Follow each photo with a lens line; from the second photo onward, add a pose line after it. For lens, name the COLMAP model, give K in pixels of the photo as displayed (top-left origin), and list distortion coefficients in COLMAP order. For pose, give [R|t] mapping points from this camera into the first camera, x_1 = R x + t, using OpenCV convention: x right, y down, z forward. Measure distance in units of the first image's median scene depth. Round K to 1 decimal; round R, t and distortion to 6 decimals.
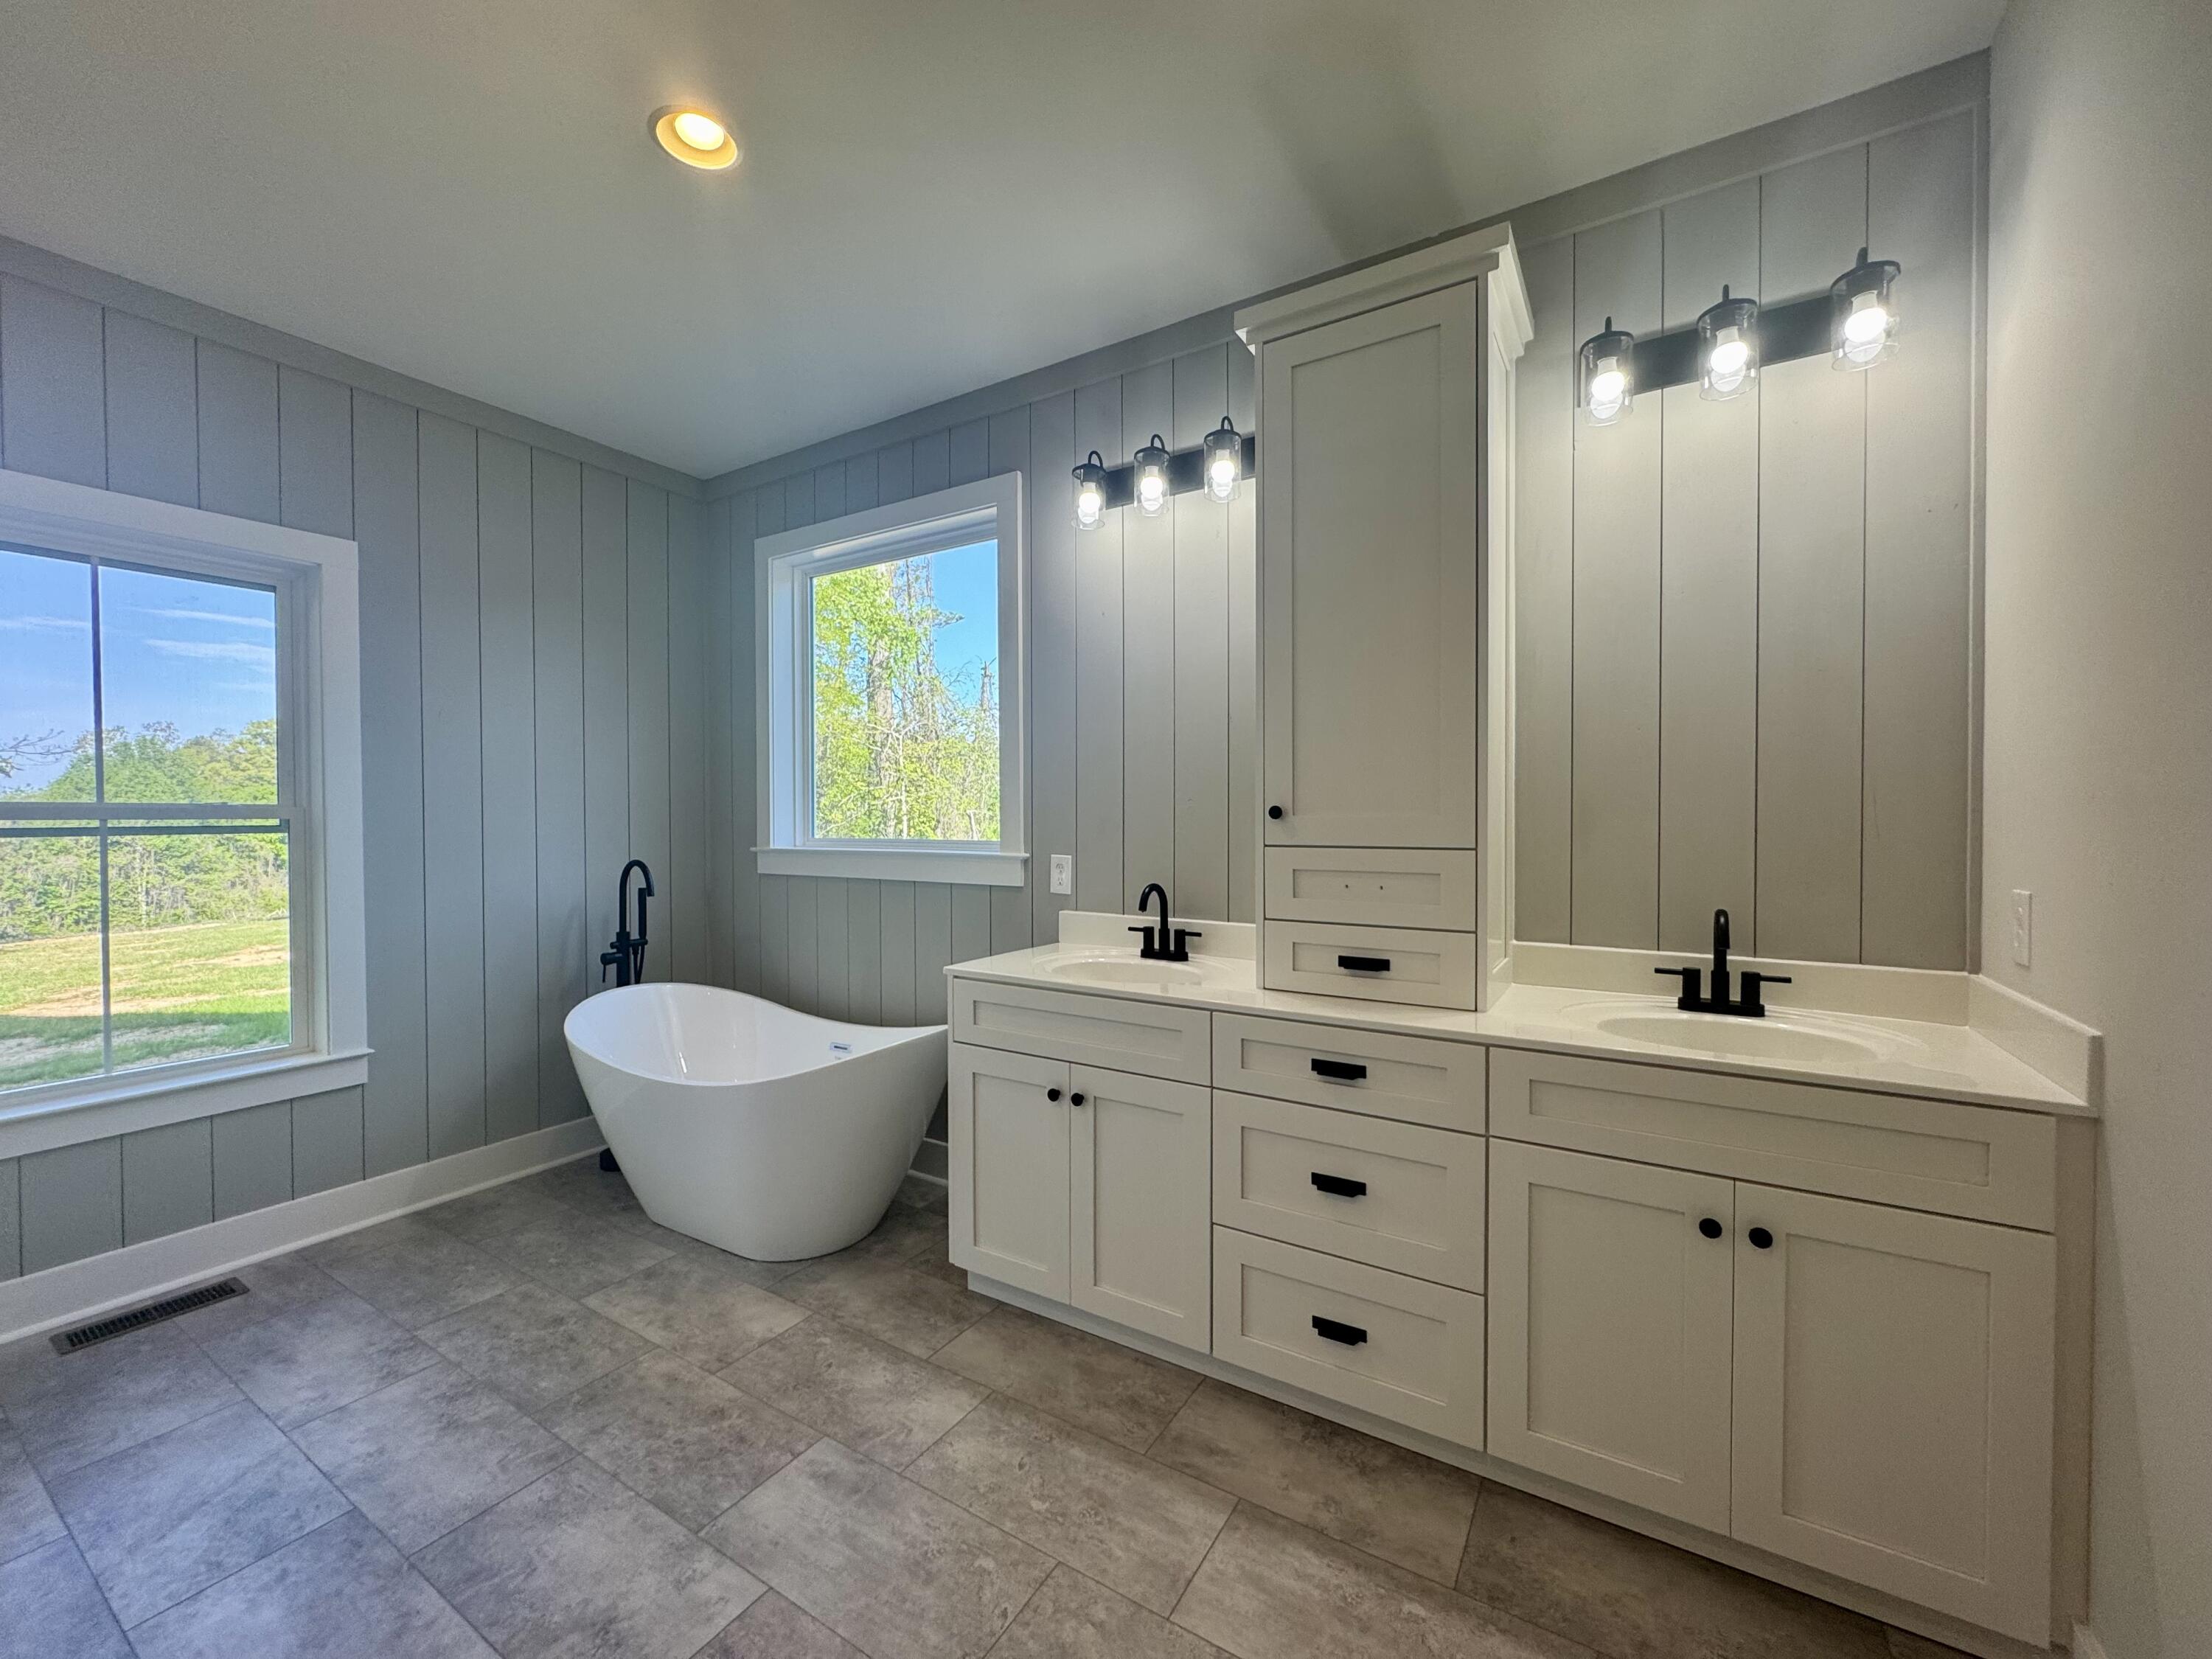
lens RADIAL K [[885.7, 0, 1103.9], [0, 885.7, 827.5], [0, 0, 1]] dist [0.000194, -0.000091]
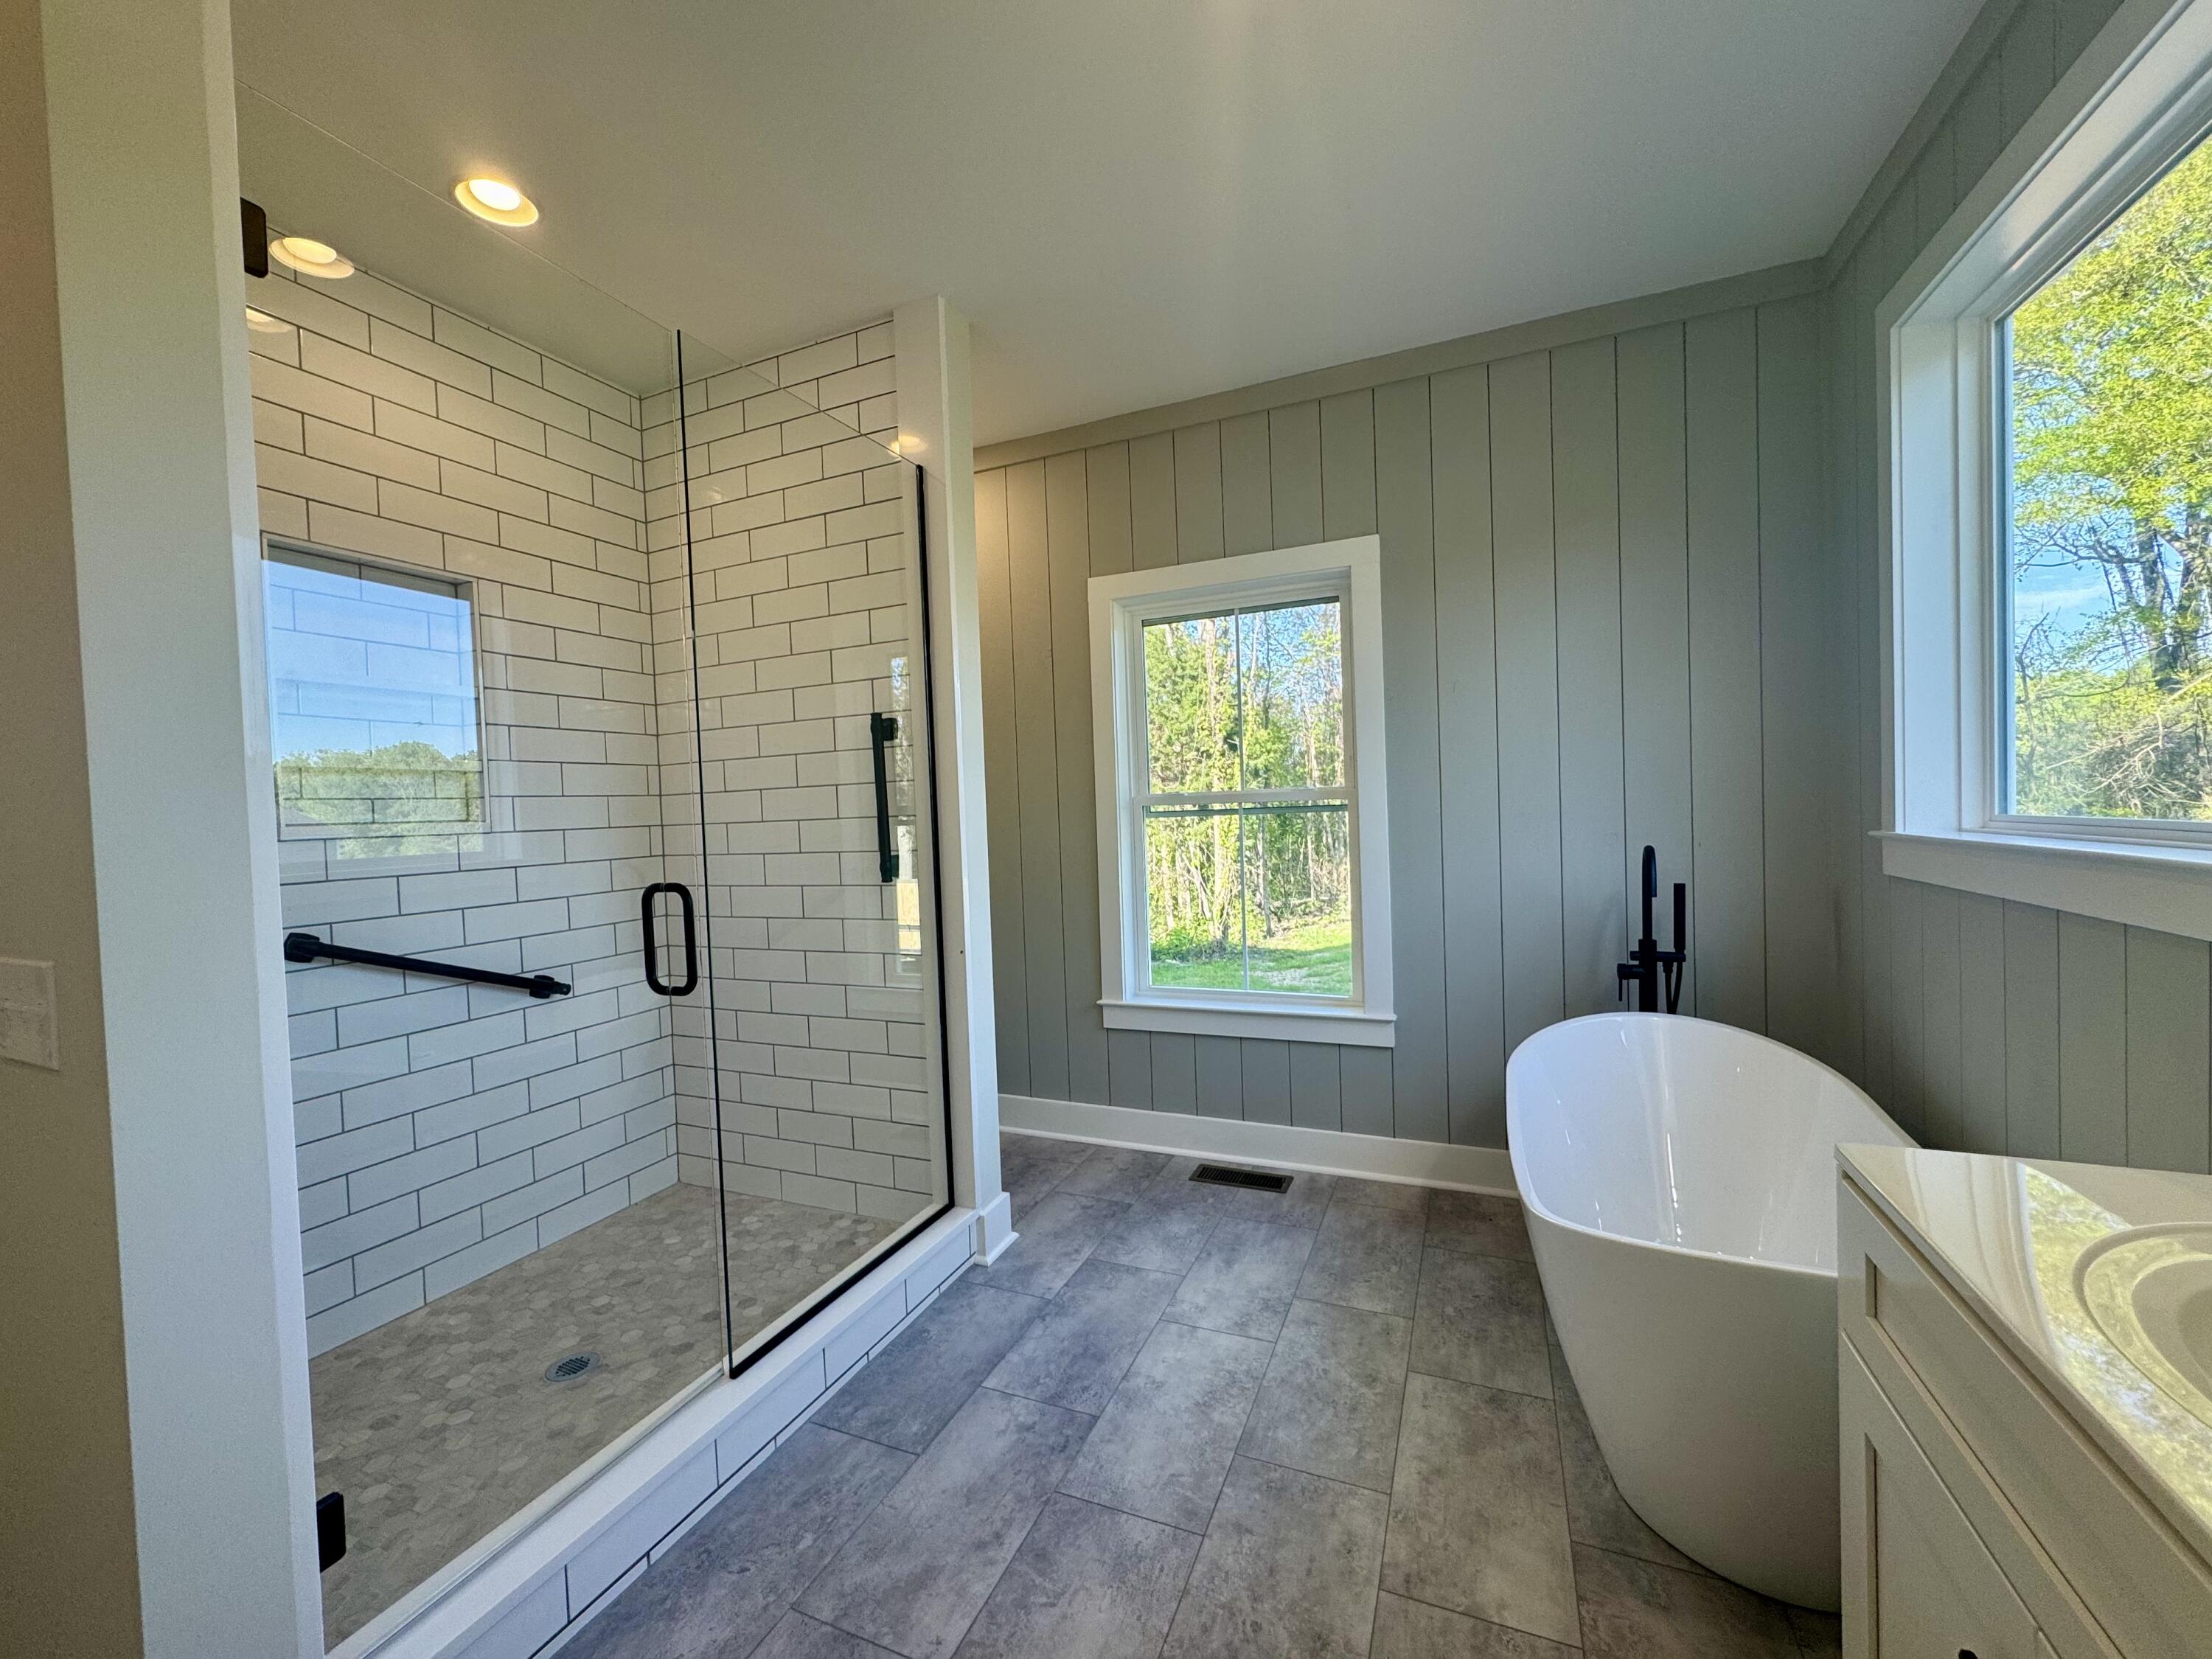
lens RADIAL K [[885.7, 0, 1104.8], [0, 885.7, 828.4], [0, 0, 1]] dist [0.000194, -0.000091]
pose [[0.149594, 0.024076, -0.988454, 0.170730], [0.022587, 0.999359, 0.027760, -0.010713], [0.988490, -0.026479, 0.148954, 0.565206]]
